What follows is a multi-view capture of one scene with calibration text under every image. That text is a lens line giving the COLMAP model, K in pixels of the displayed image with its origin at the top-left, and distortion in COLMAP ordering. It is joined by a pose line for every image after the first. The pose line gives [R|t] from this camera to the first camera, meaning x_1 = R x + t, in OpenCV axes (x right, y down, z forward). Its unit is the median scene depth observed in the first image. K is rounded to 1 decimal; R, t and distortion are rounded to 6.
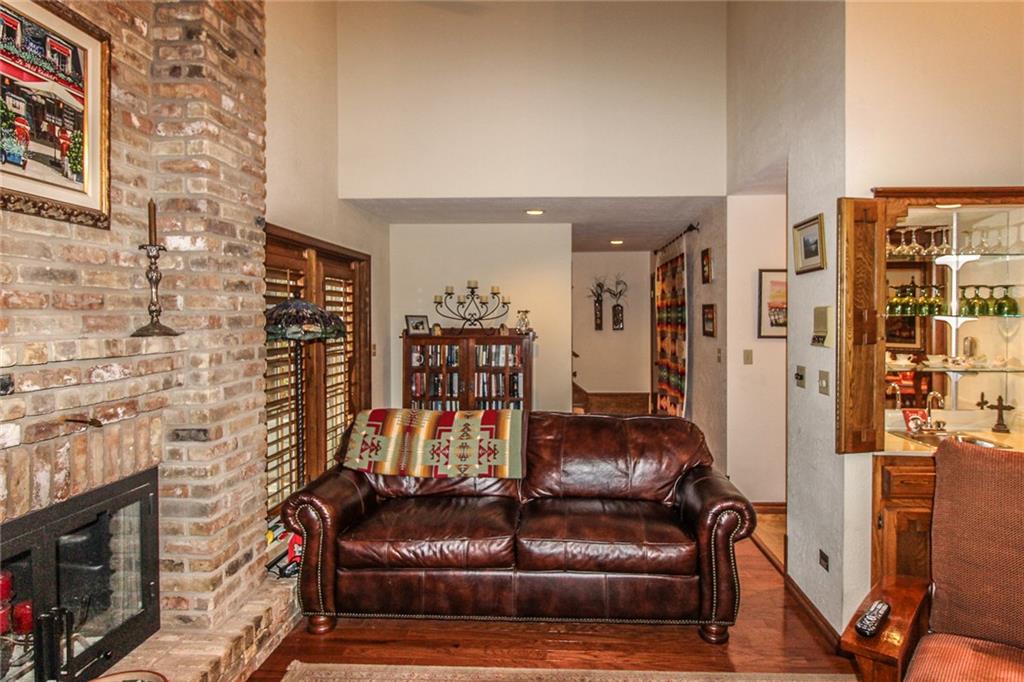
lens RADIAL K [[558.0, 0, 560.6], [0, 558.0, 318.3], [0, 0, 1]] dist [0.001109, -0.002201]
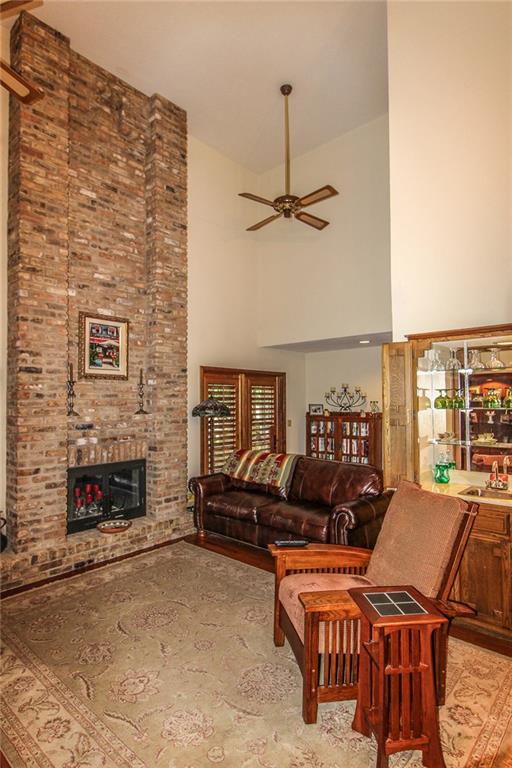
lens RADIAL K [[430.7, 0, 279.7], [0, 430.7, 384.4], [0, 0, 1]] dist [-0.002906, -0.001656]
pose [[0.787021, -0.030155, -0.616189, 1.131156], [0.003599, 0.999012, -0.044293, -0.019523], [0.616916, 0.032642, 0.786352, -0.322817]]
